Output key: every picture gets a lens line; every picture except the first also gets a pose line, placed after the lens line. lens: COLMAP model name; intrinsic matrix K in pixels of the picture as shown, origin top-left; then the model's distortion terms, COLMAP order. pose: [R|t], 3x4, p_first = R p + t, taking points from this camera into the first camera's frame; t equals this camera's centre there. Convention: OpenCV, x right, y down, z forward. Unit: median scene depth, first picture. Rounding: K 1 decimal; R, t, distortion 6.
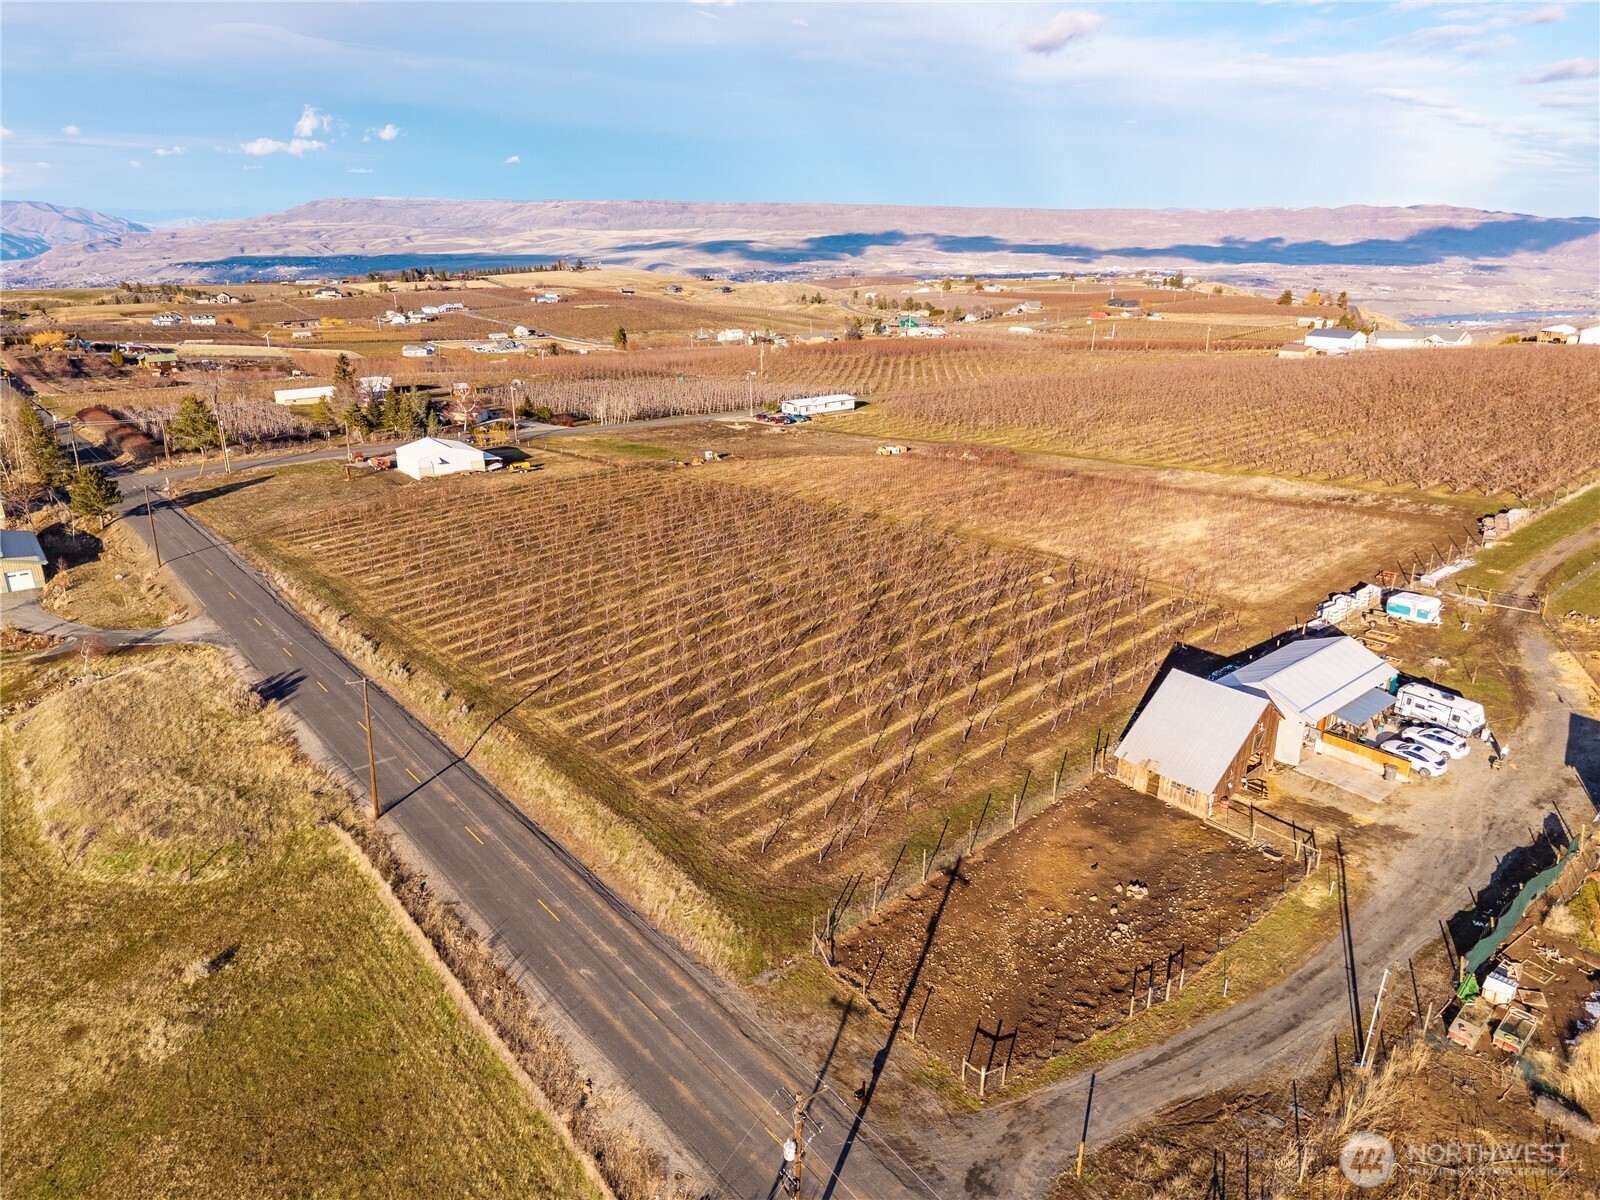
lens RADIAL K [[1079.6, 0, 800.0], [0, 1079.6, 600.0], [0, 0, 1]] dist [-0.000251, 0.000346]
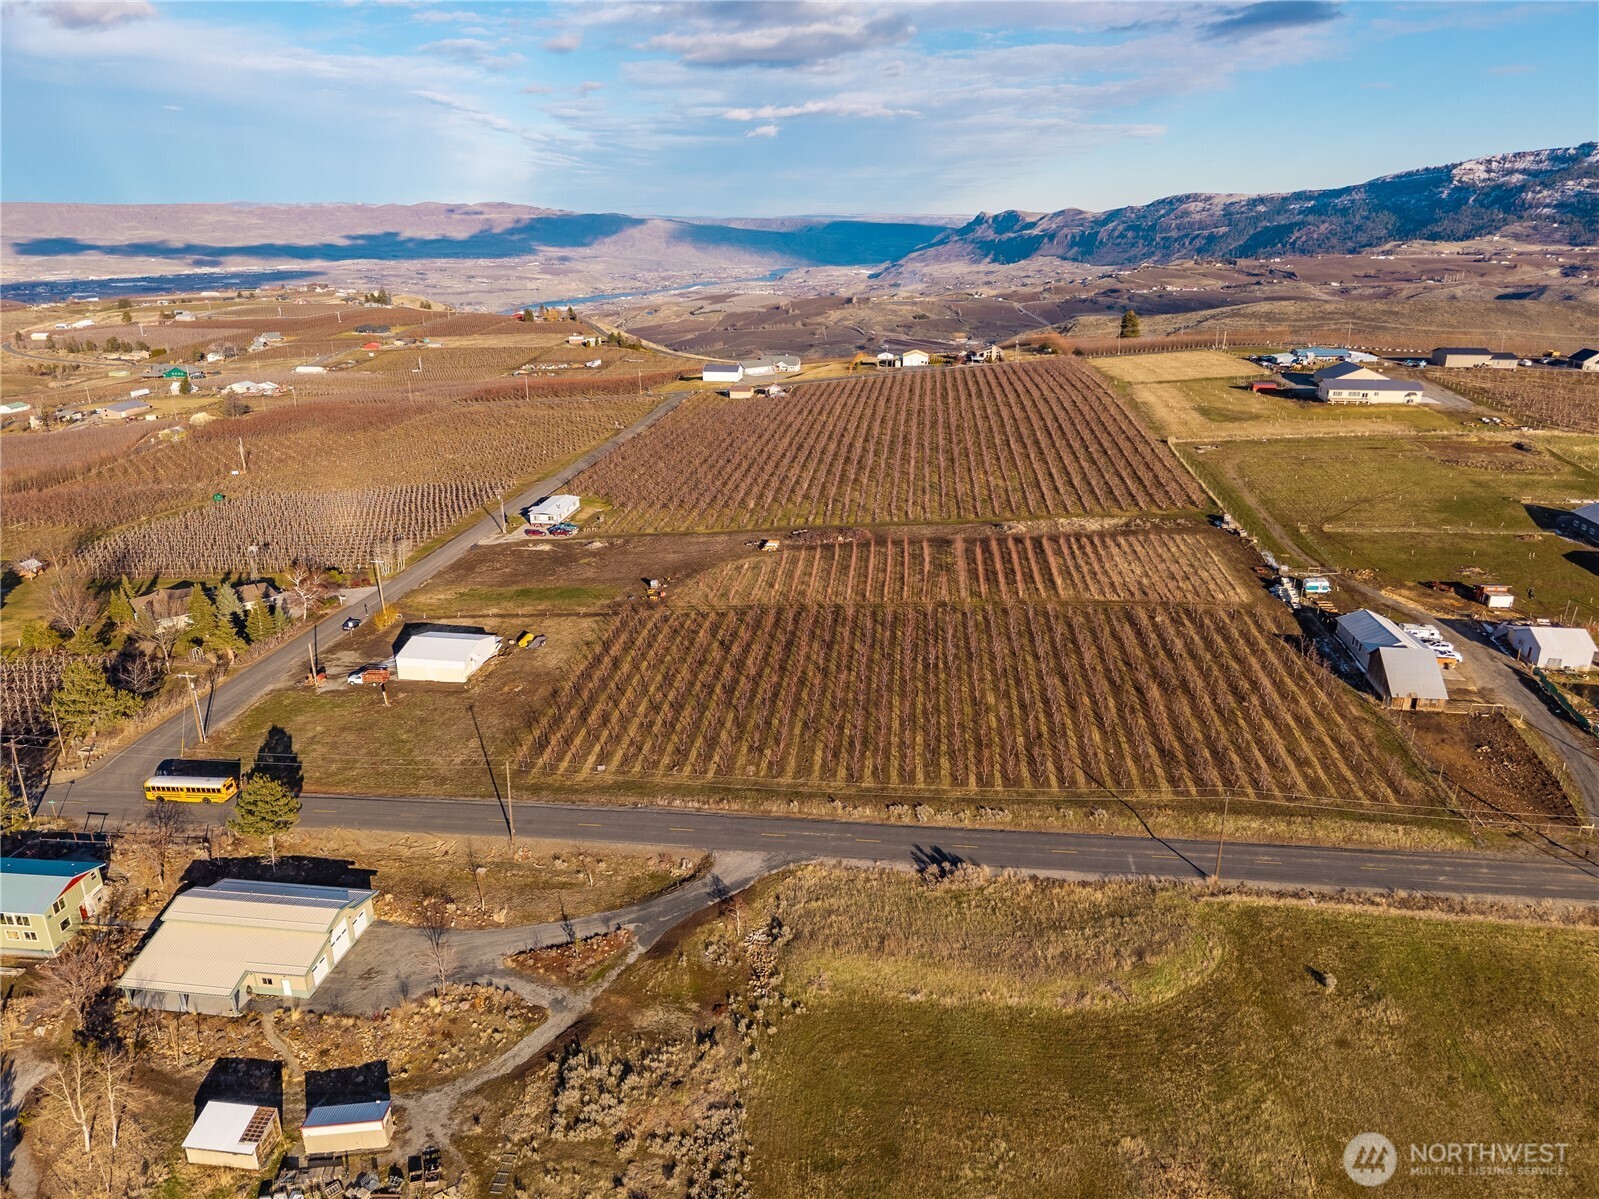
lens RADIAL K [[1078.9, 0, 799.5], [0, 1078.9, 599.5], [0, 0, 1]] dist [-0.000251, 0.000346]
pose [[0.716064, -0.236027, 0.656920, -0.711379], [0.232398, 0.968021, 0.094483, -0.191180], [-0.658213, 0.085011, 0.748017, 0.091152]]
